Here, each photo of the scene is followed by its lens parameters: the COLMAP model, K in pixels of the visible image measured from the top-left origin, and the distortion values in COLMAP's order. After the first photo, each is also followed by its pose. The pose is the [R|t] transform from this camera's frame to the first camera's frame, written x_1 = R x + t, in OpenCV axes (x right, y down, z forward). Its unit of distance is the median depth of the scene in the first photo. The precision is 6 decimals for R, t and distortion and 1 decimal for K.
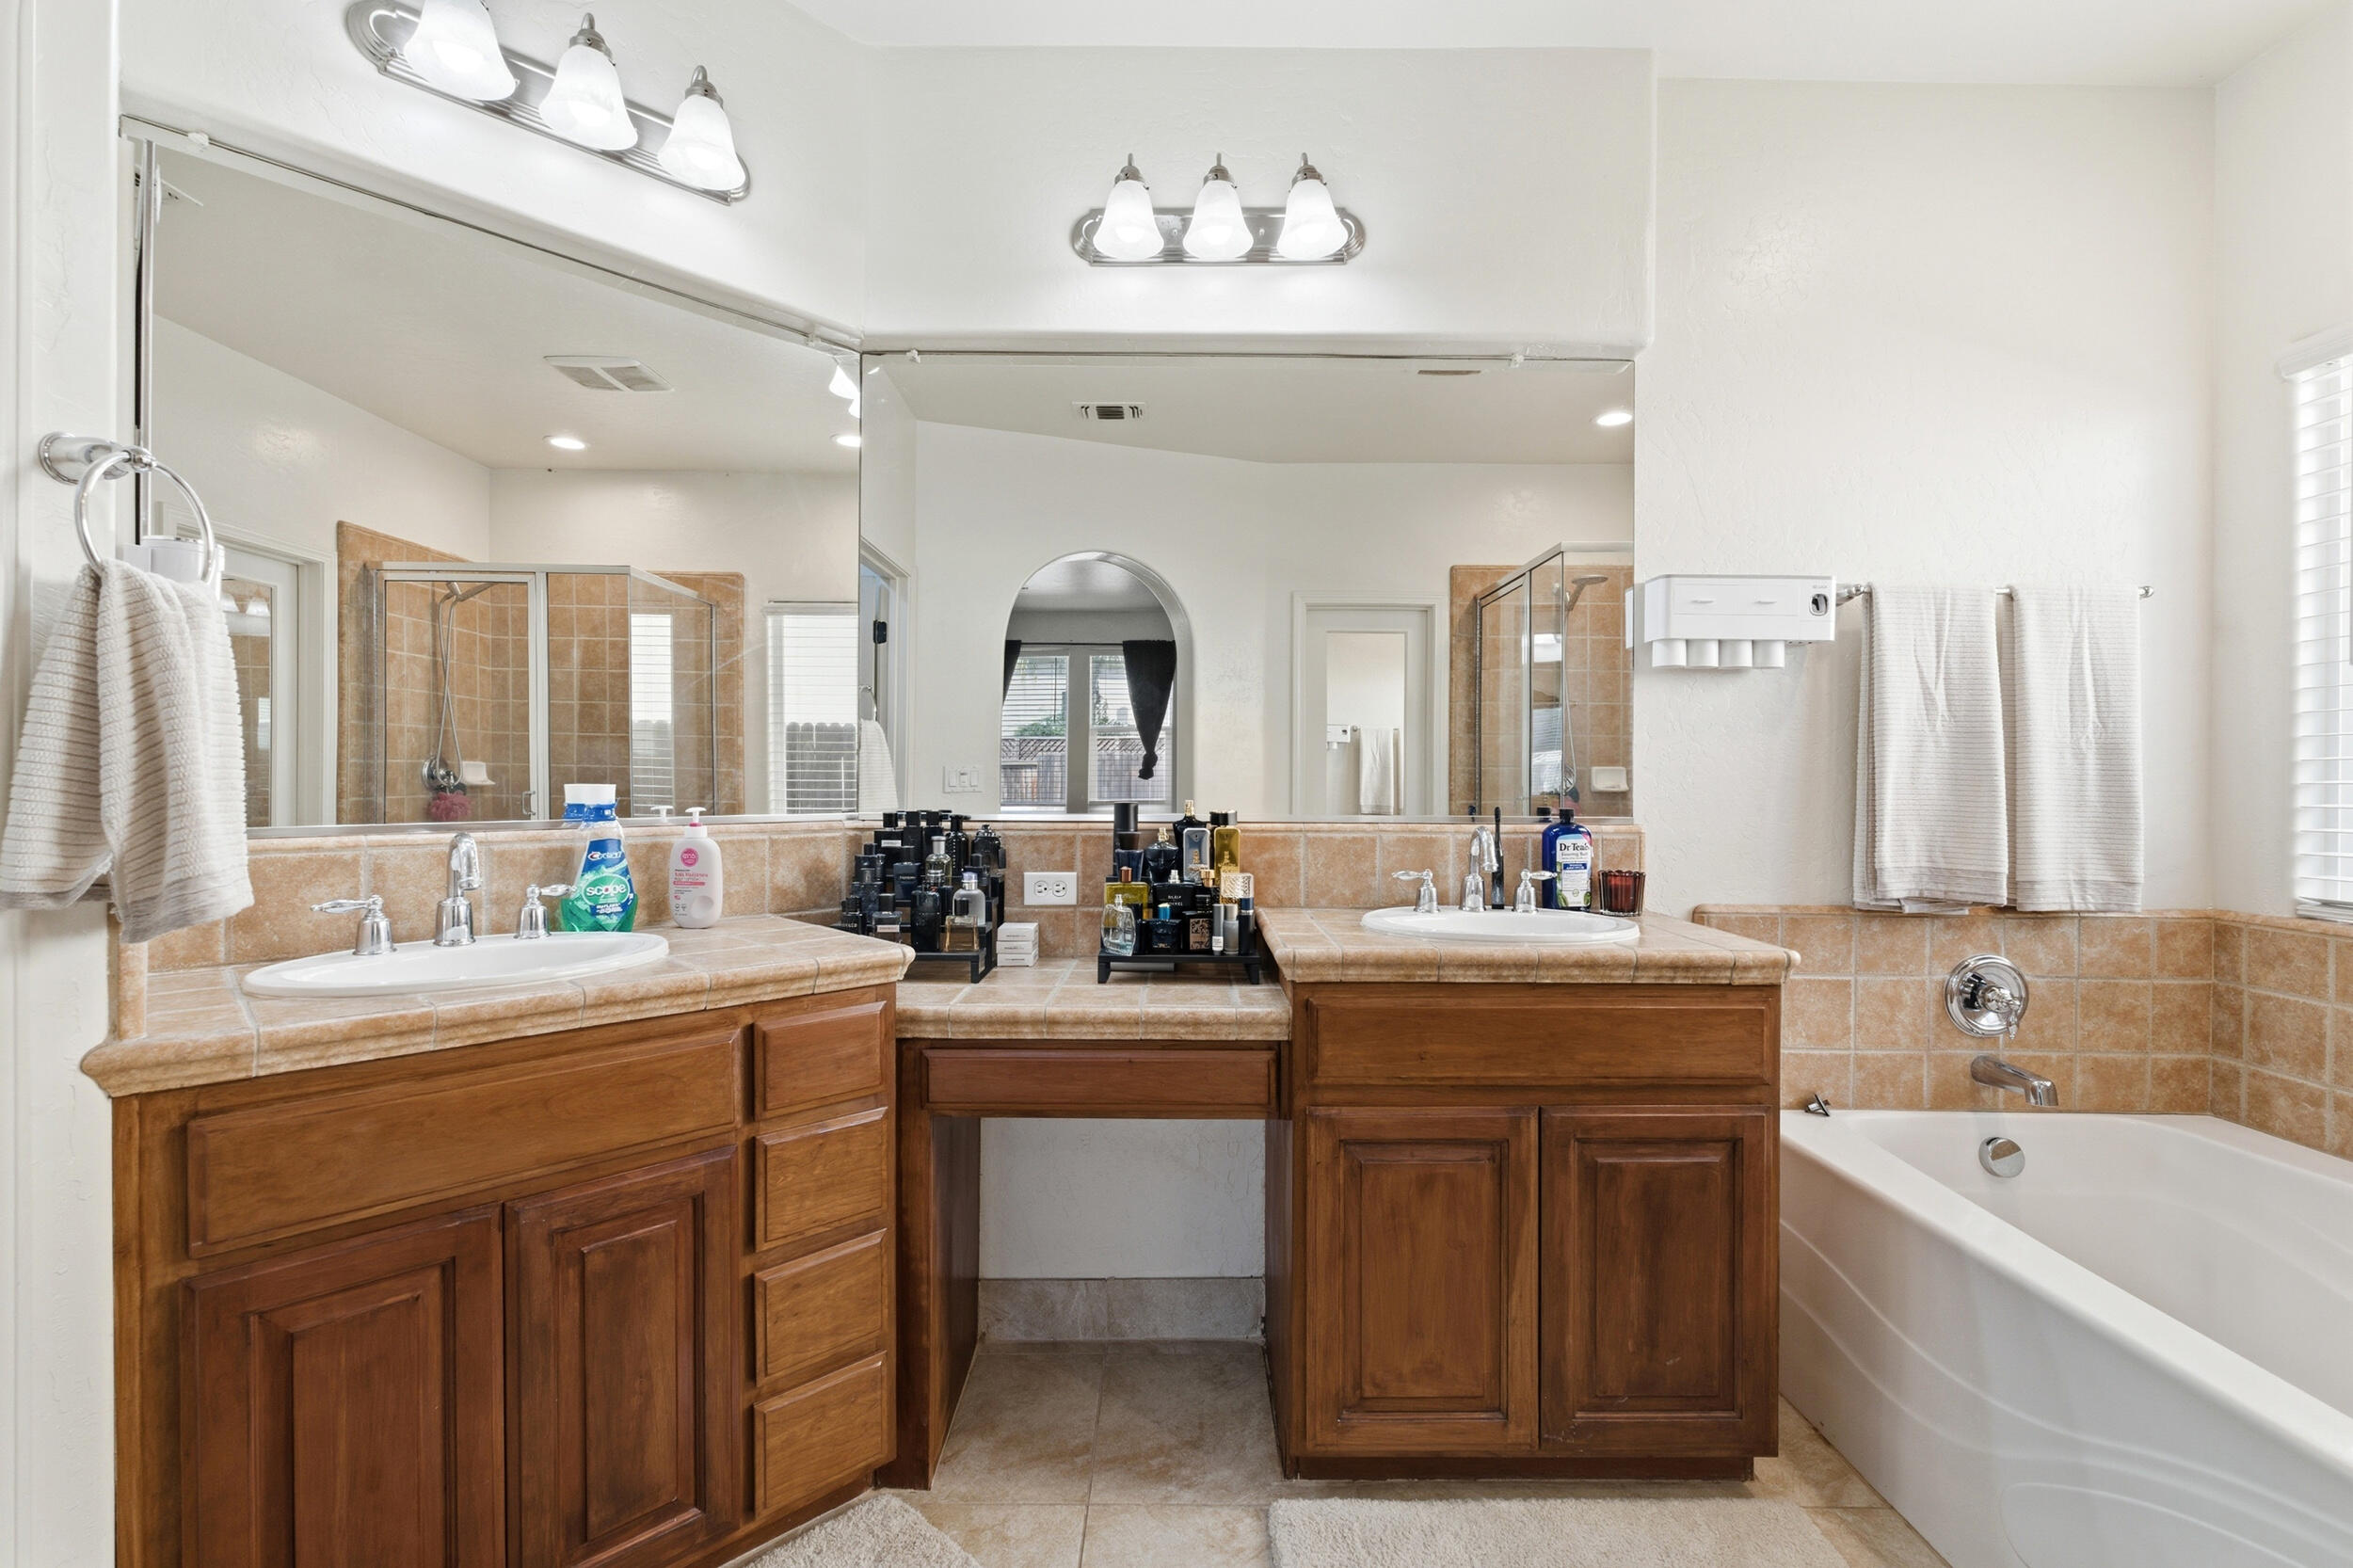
lens RADIAL K [[1035.5, 0, 1177.7], [0, 1035.5, 780.1], [0, 0, 1]] dist [-0.001710, 0.000290]
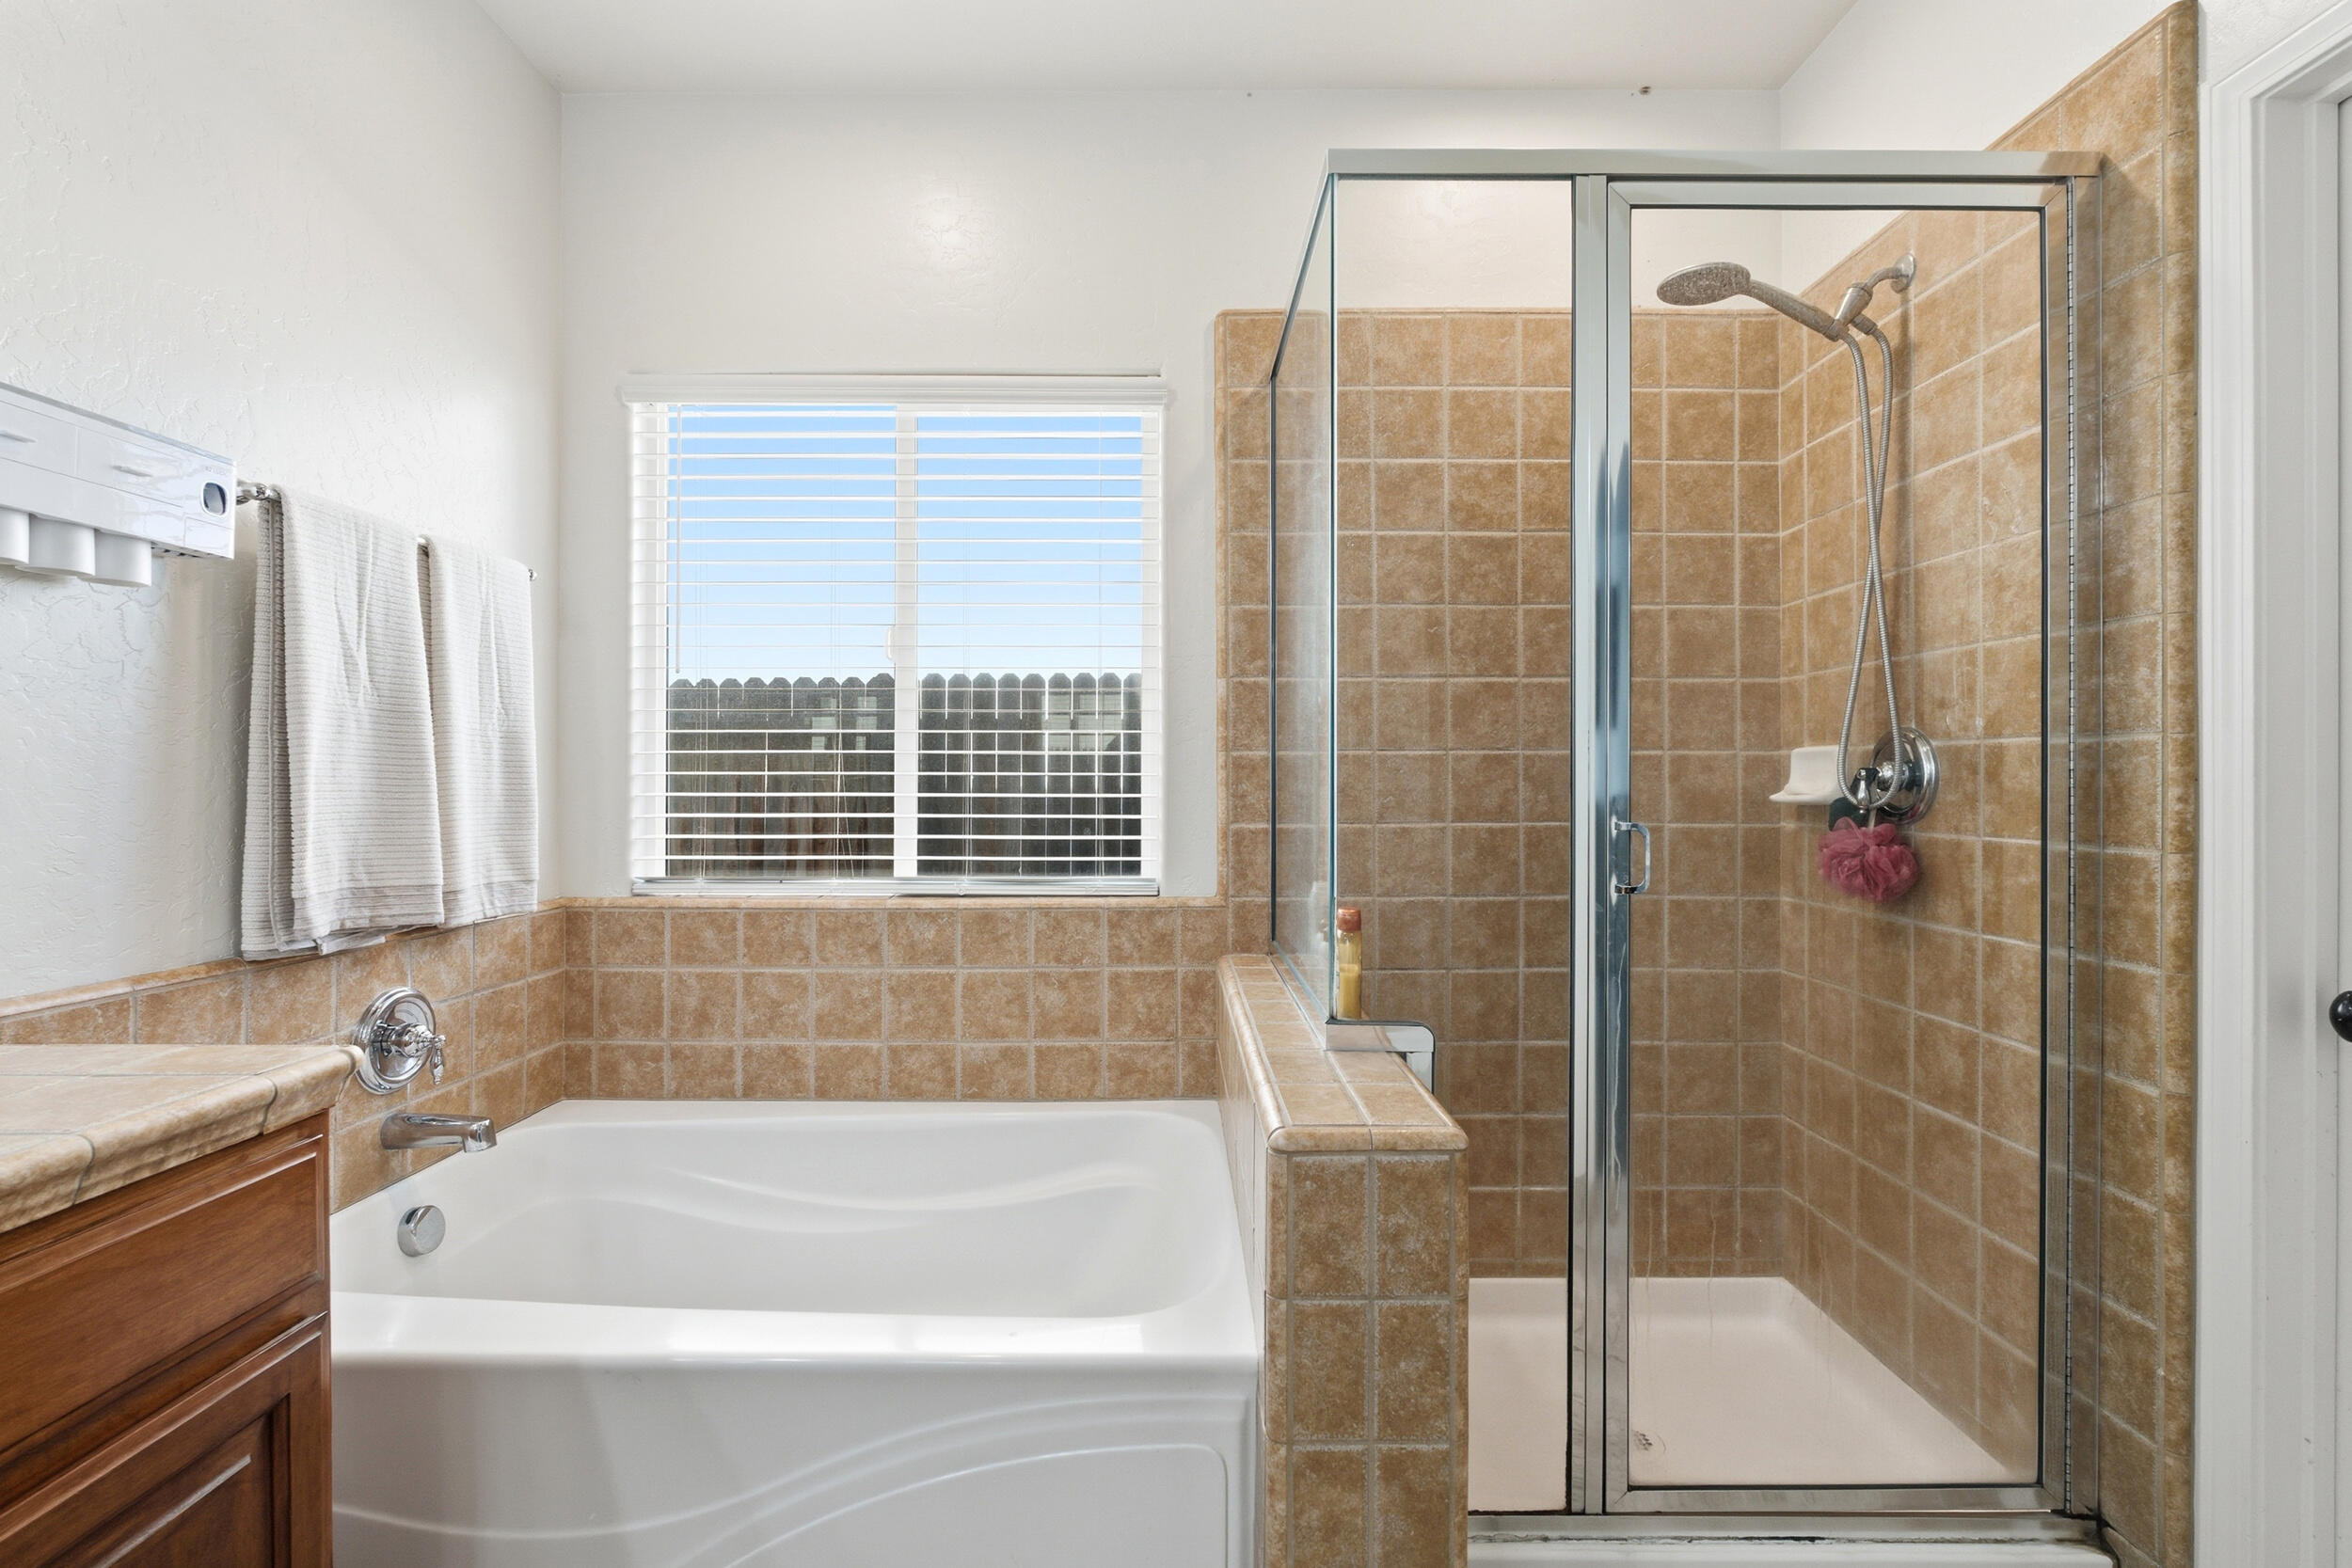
lens RADIAL K [[1034.9, 0, 1177.2], [0, 1034.9, 780.1], [0, 0, 1]] dist [-0.001710, 0.000290]
pose [[0.005599, -0.007593, 0.999956, -0.018754], [-0.001604, 0.999970, 0.007602, -0.000598], [-0.999983, -0.001646, 0.005586, 0.397890]]
